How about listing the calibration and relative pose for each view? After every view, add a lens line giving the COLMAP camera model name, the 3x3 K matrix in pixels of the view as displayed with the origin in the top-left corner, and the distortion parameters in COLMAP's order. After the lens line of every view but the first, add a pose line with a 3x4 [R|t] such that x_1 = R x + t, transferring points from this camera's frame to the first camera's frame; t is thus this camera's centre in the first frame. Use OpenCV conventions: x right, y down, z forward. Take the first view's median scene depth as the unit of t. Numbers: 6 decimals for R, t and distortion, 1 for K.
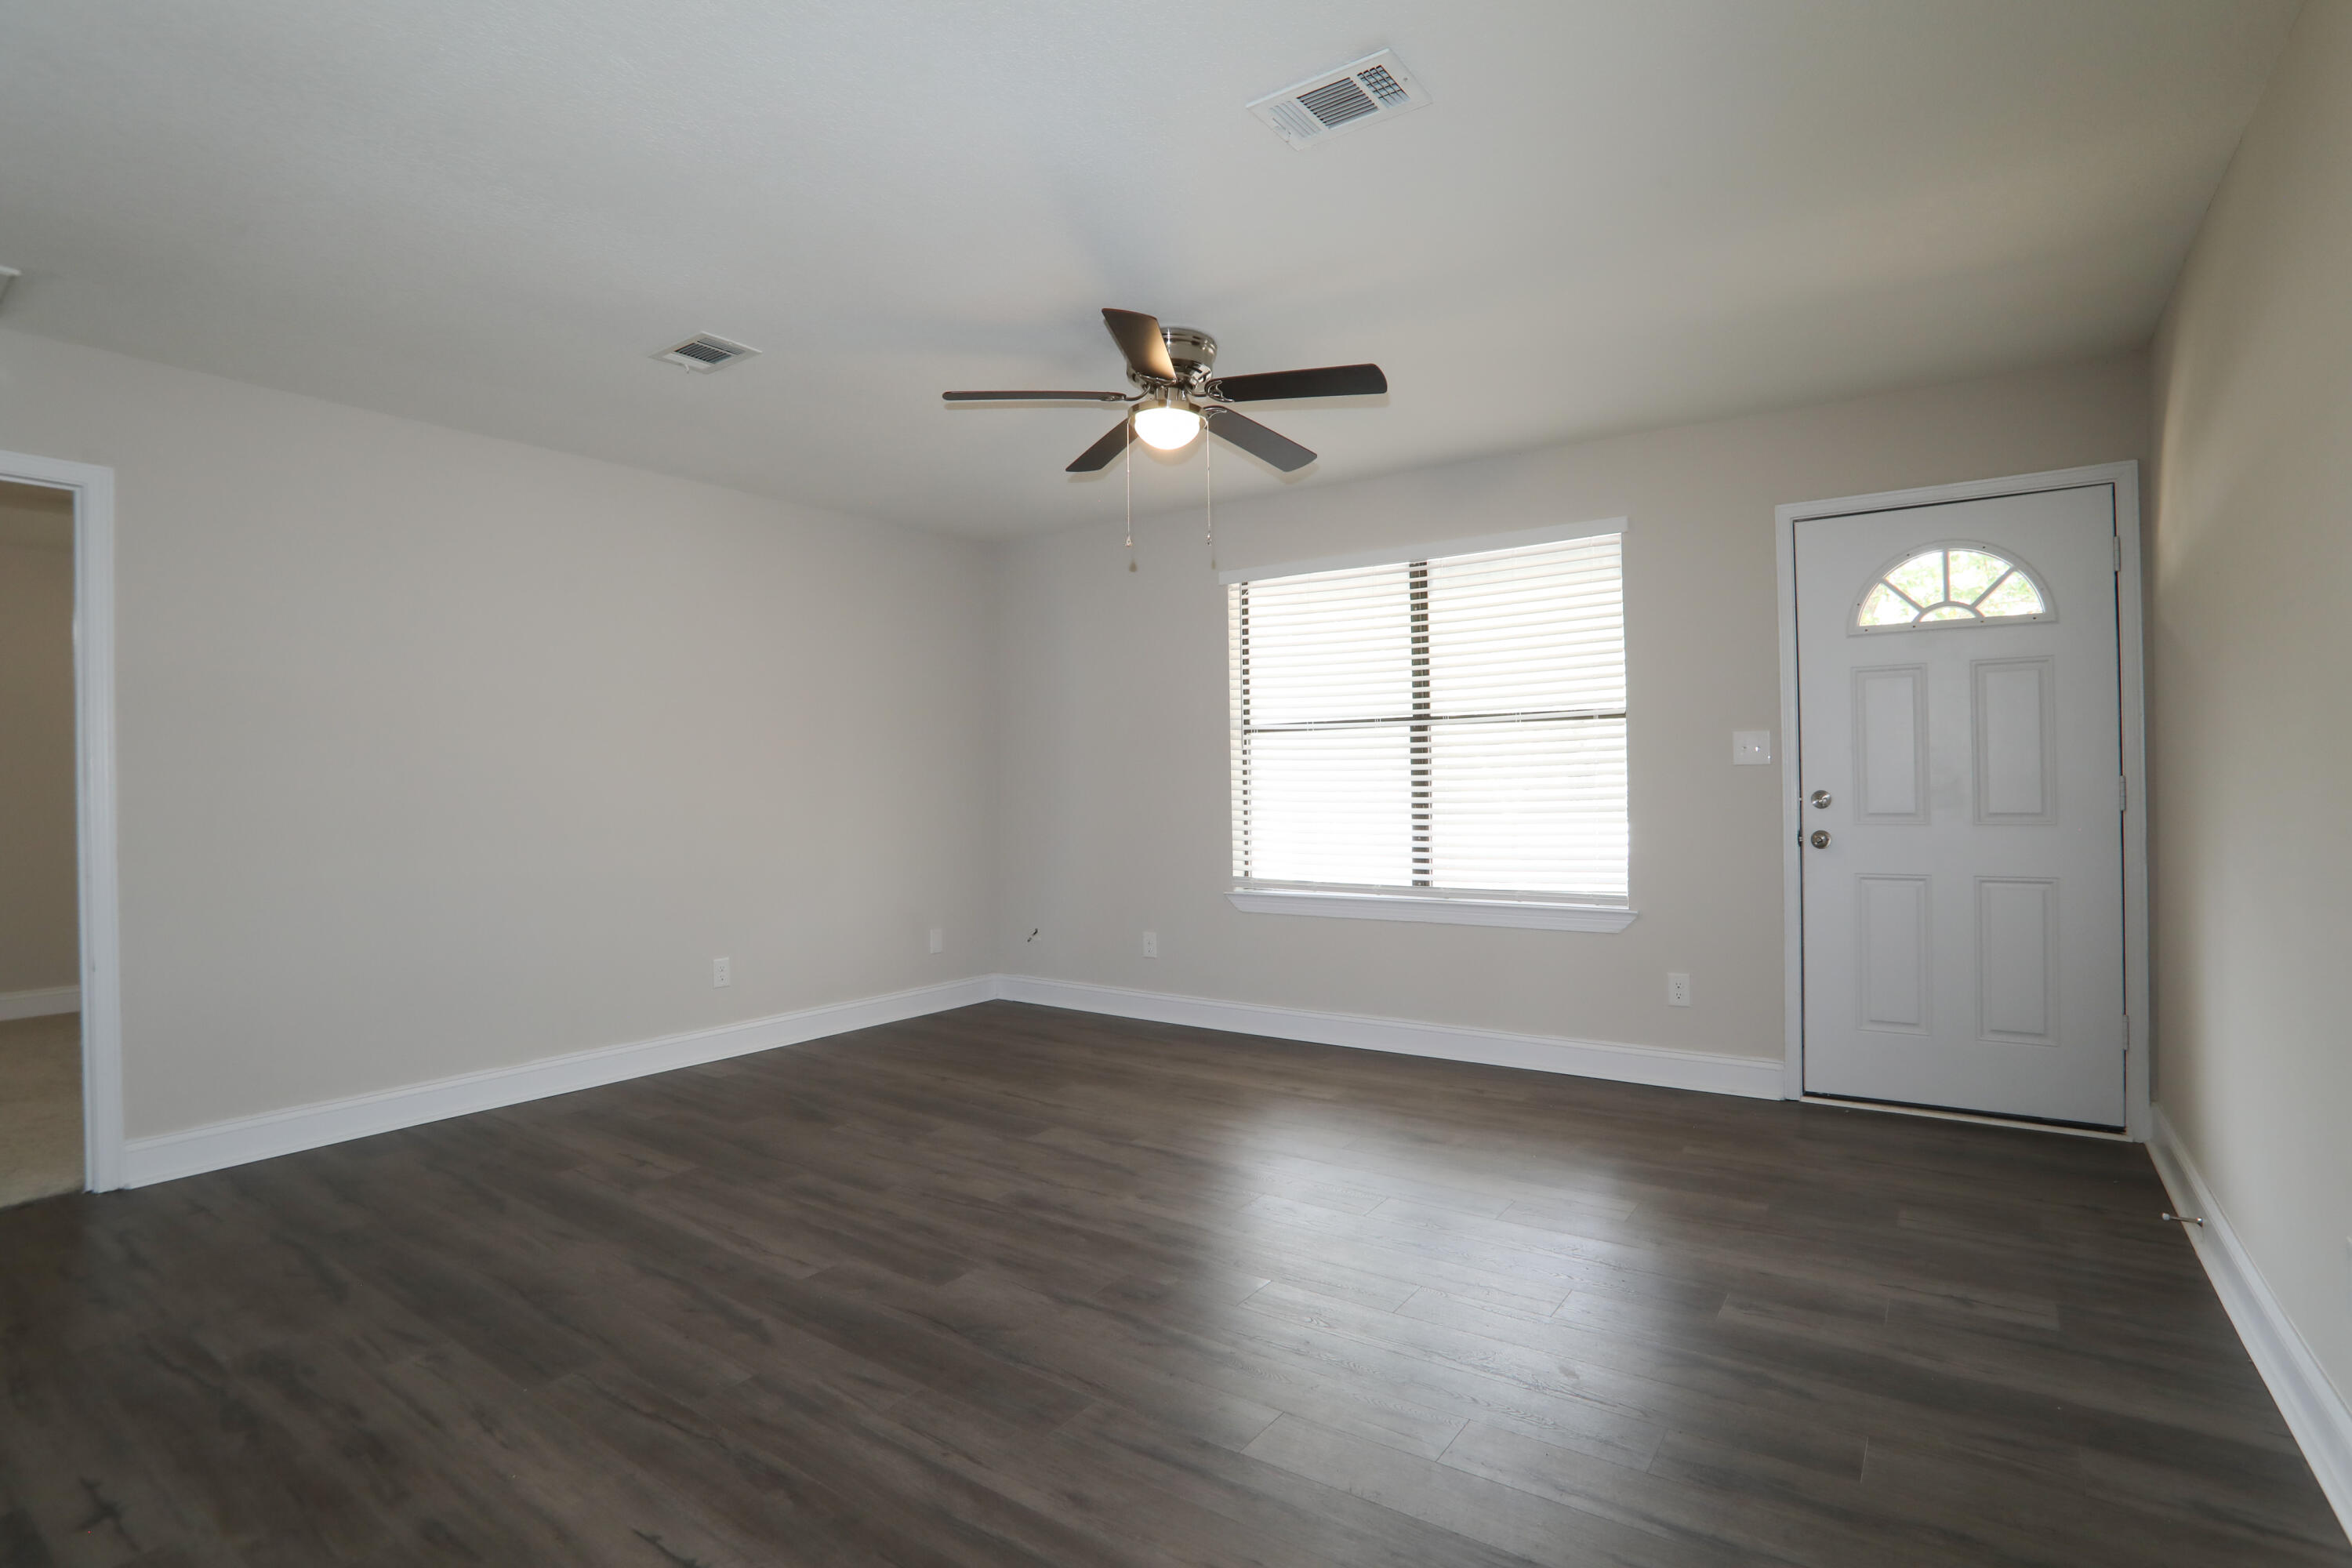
lens RADIAL K [[1154.5, 0, 1176.0], [0, 1154.5, 784.0], [0, 0, 1]] dist [0.002330, 0.000616]
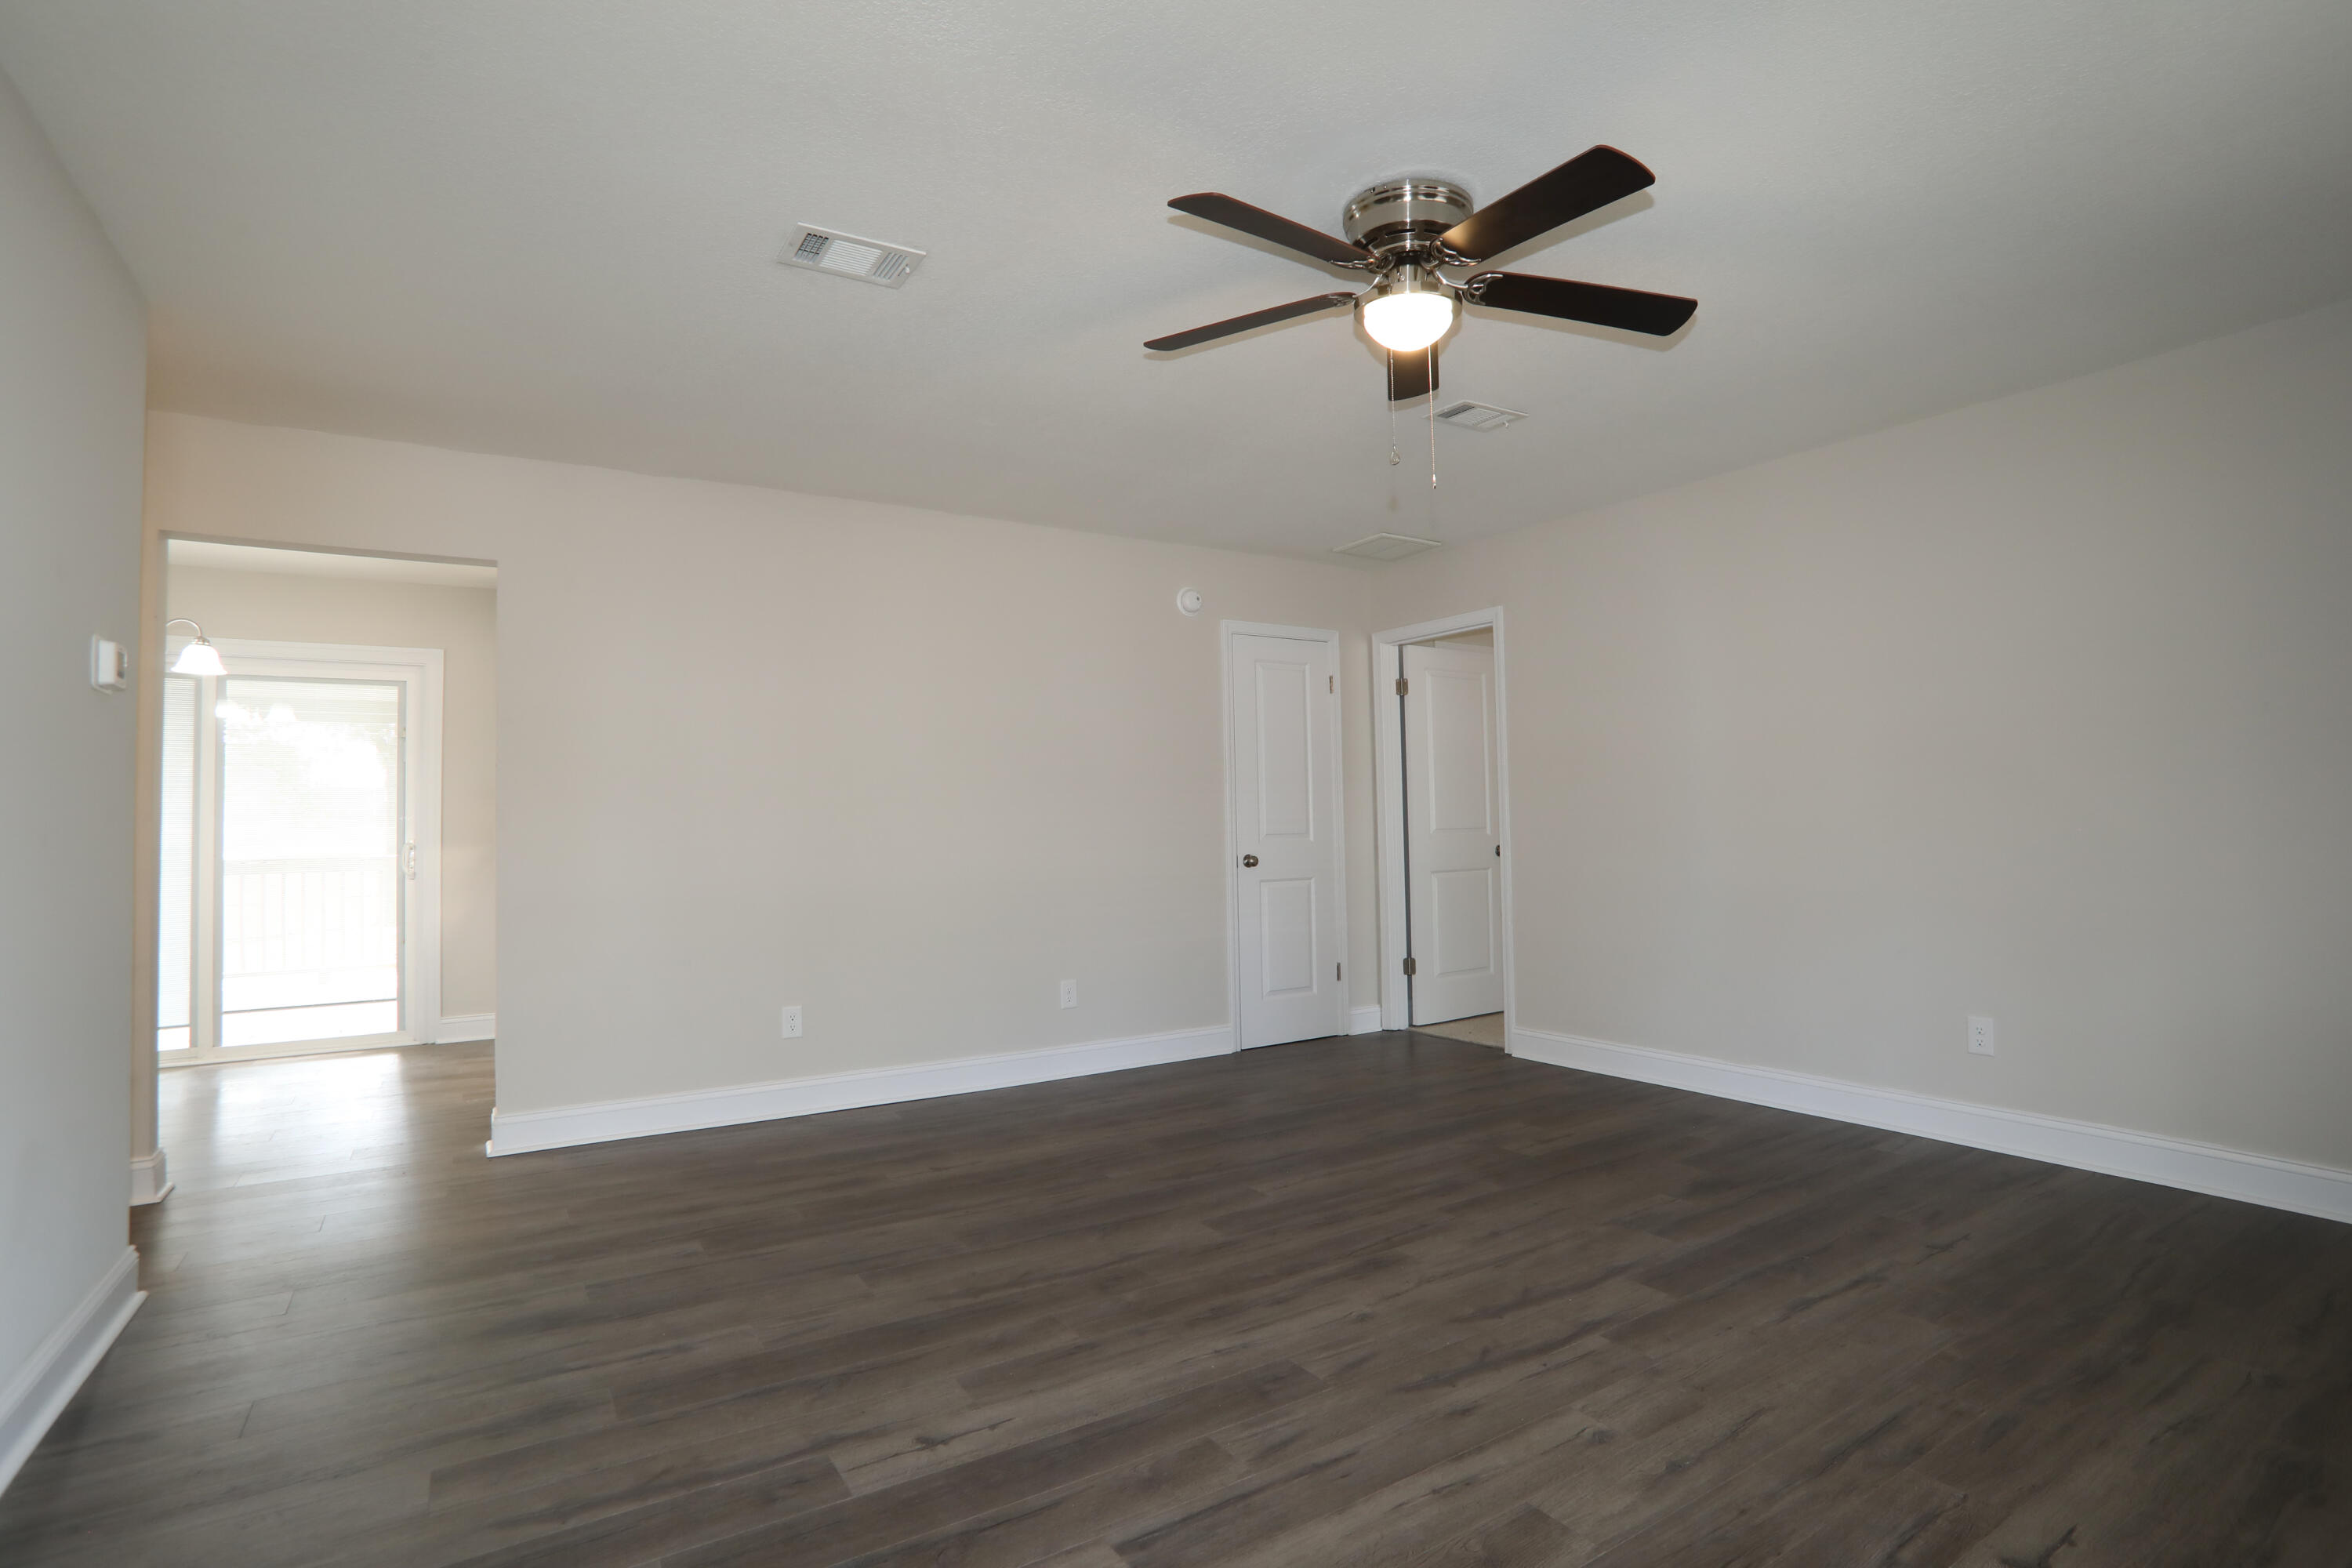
lens RADIAL K [[1154.5, 0, 1176.0], [0, 1154.5, 784.0], [0, 0, 1]] dist [0.002330, 0.000616]
pose [[-0.377433, -0.020535, -0.925809, 0.786107], [0.029826, 0.998966, -0.034317, 0.011114], [0.925557, -0.040565, -0.376430, 1.211936]]
